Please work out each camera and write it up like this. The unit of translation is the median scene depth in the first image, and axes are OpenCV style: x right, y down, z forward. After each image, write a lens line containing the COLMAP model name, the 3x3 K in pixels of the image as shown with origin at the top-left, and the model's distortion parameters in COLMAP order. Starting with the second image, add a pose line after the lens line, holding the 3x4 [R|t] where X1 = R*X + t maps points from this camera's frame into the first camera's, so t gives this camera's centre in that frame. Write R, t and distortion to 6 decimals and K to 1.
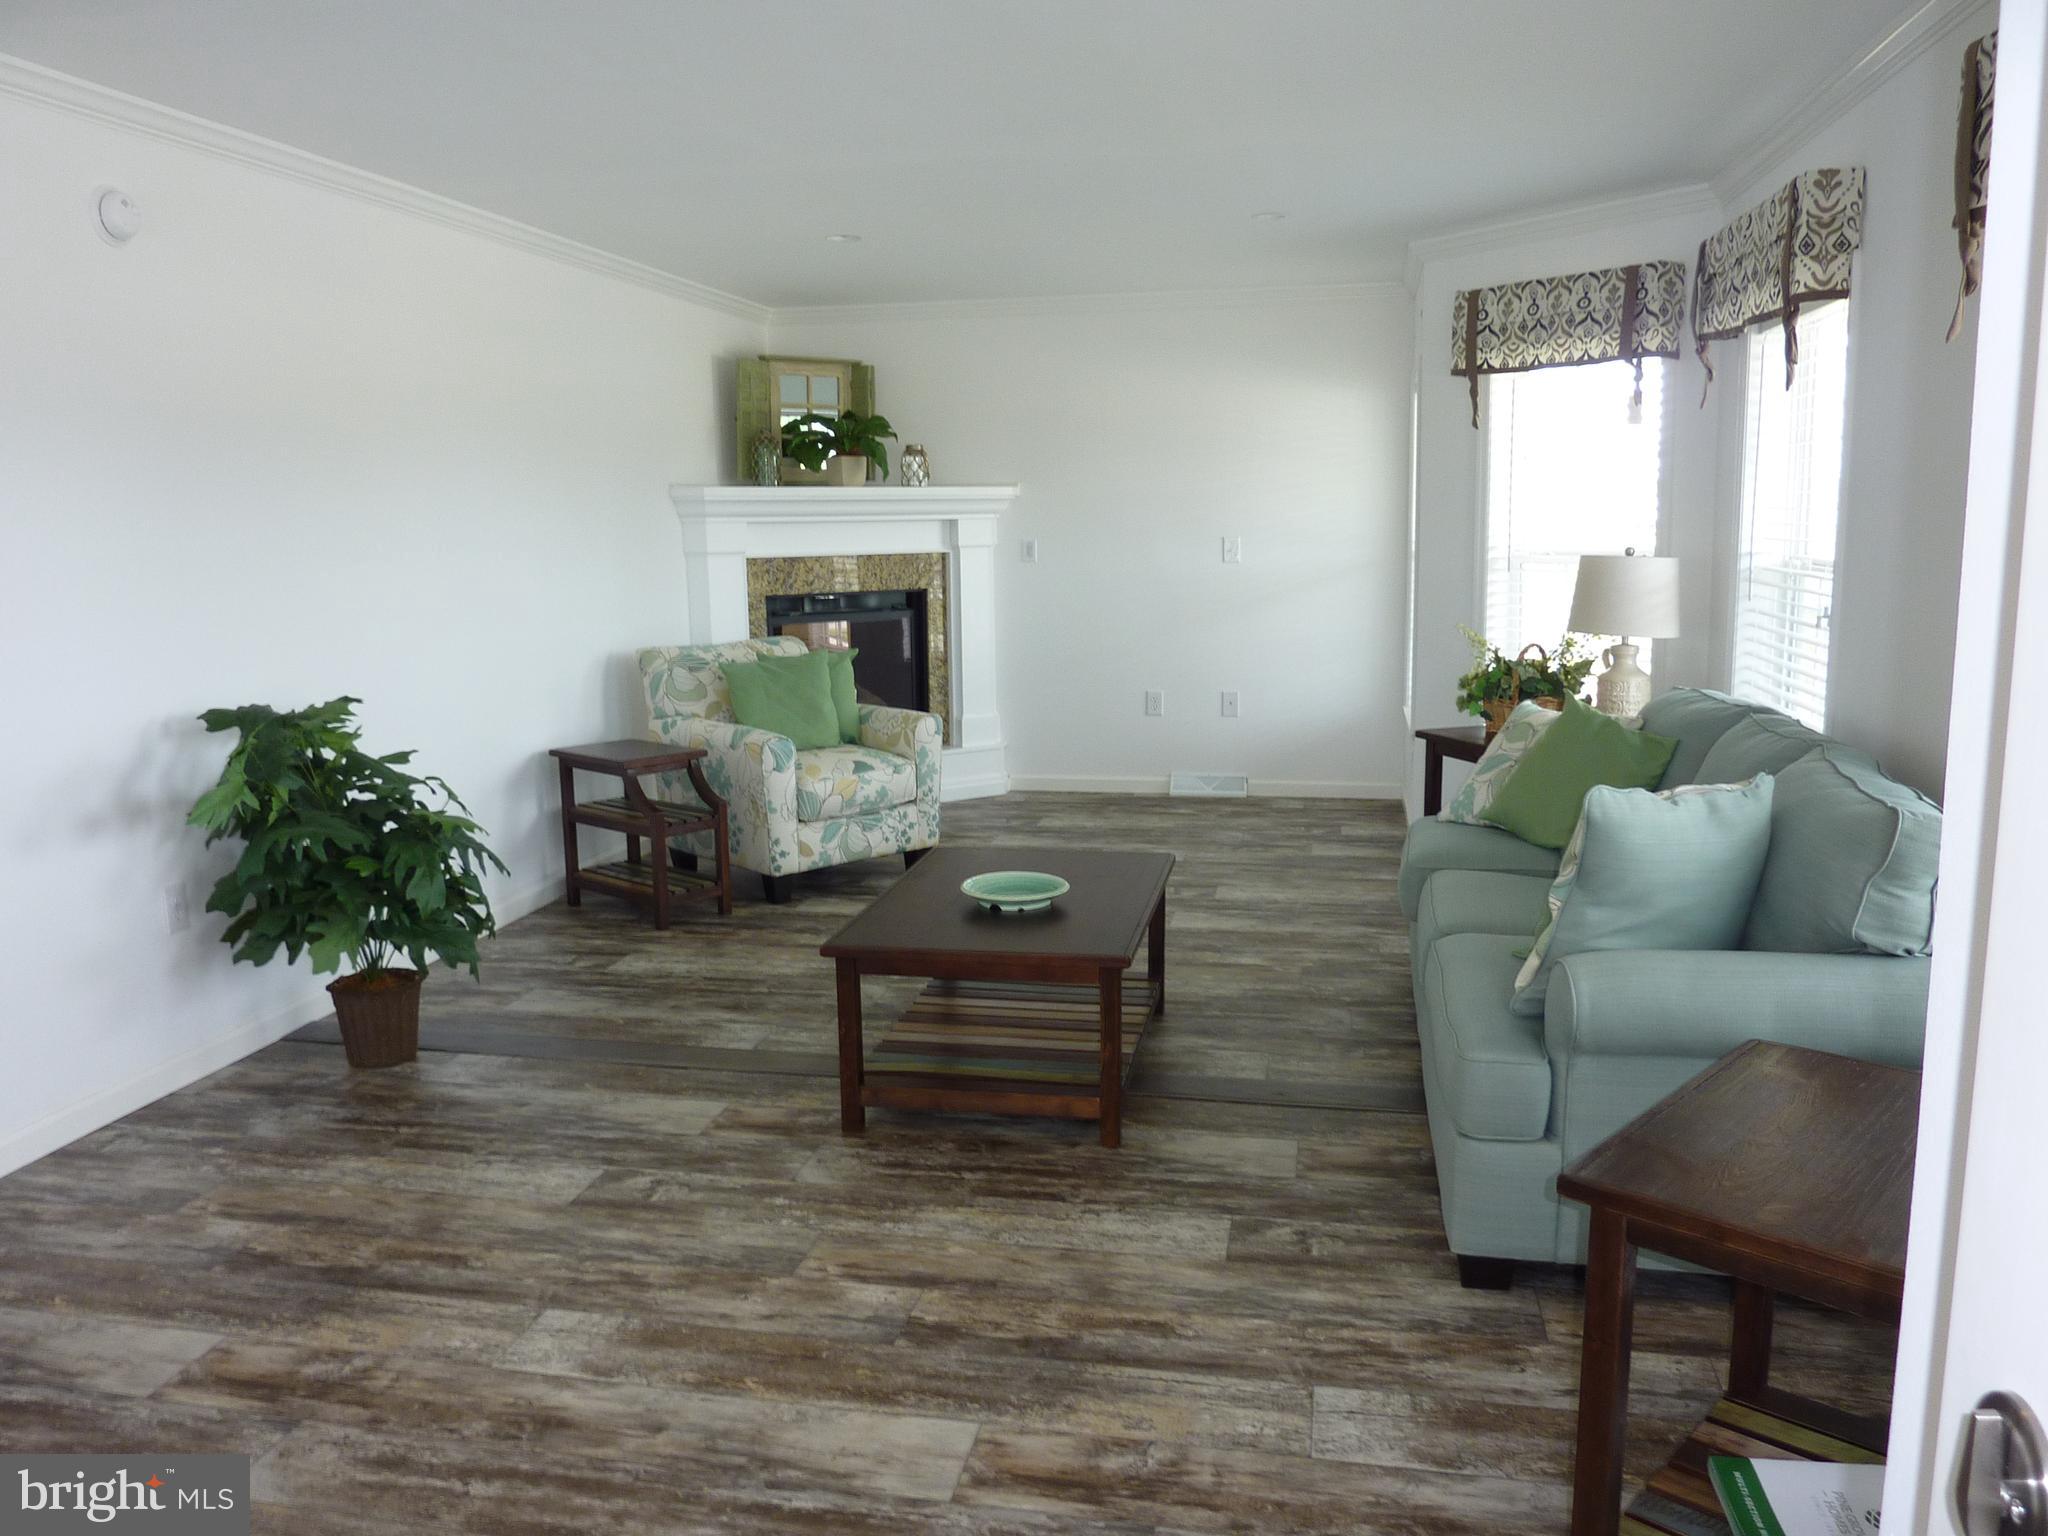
lens RADIAL K [[1562.9, 0, 1018.2], [0, 1562.9, 768.7], [0, 0, 1]] dist [-0.025953, -0.003299]
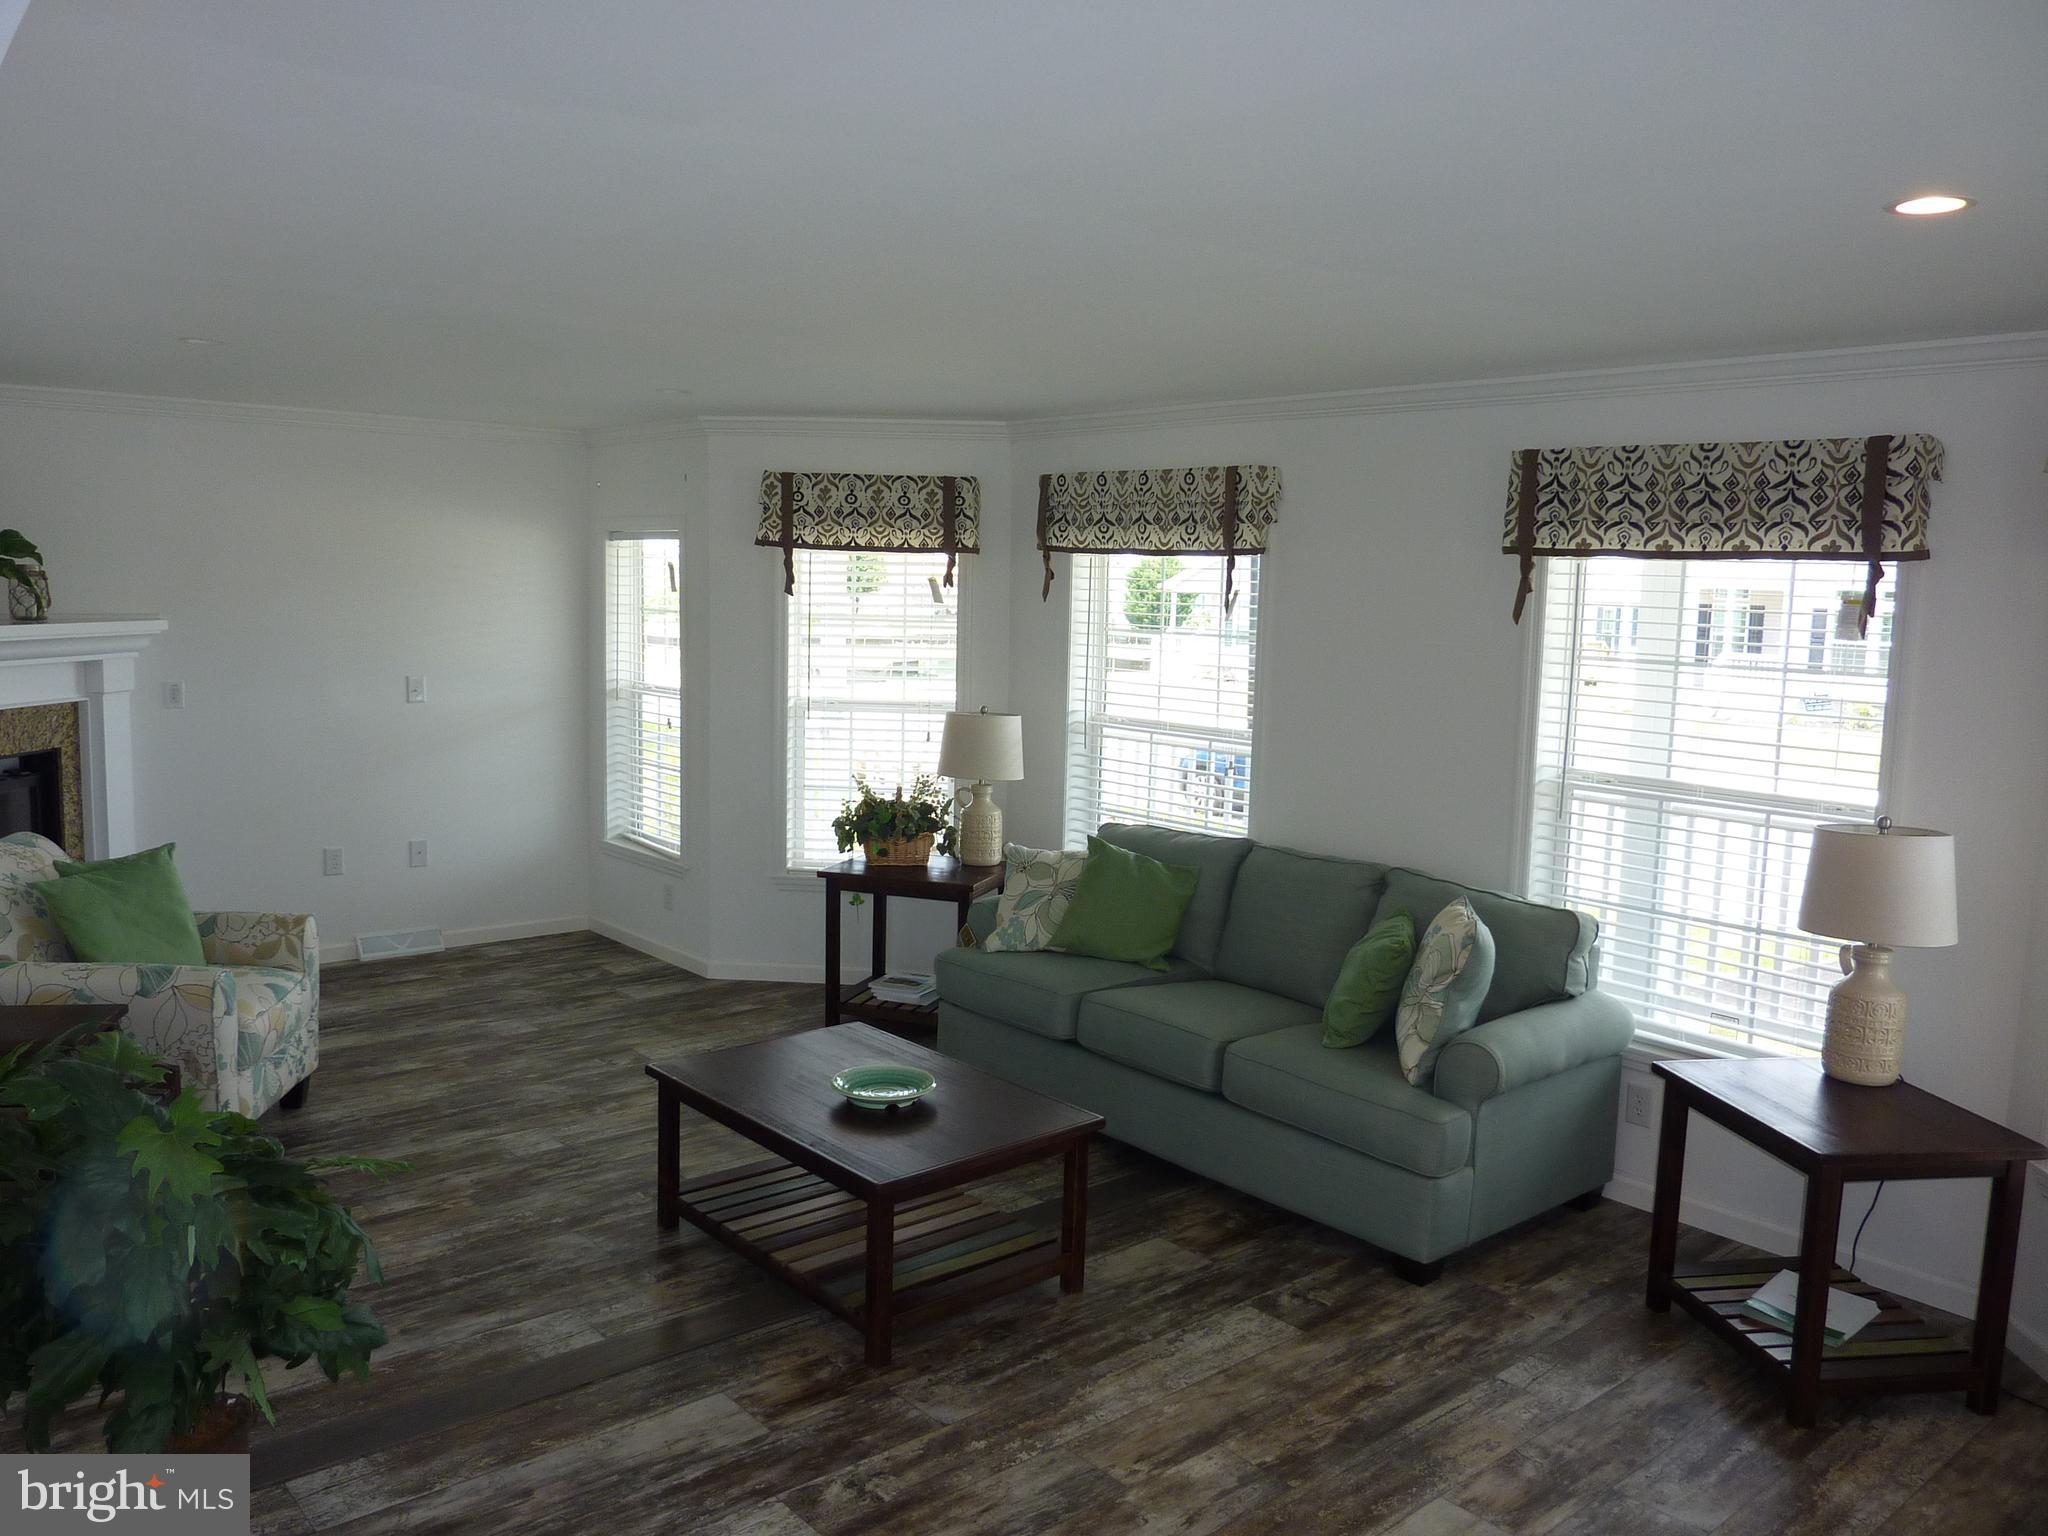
lens RADIAL K [[1562.9, 0, 1011.4], [0, 1562.9, 763.9], [0, 0, 1]] dist [-0.025953, -0.003299]
pose [[0.608928, -0.060708, 0.790899, -0.558000], [0.092805, 0.995672, 0.004974, -0.097598], [-0.787778, 0.070371, 0.611927, 0.216235]]
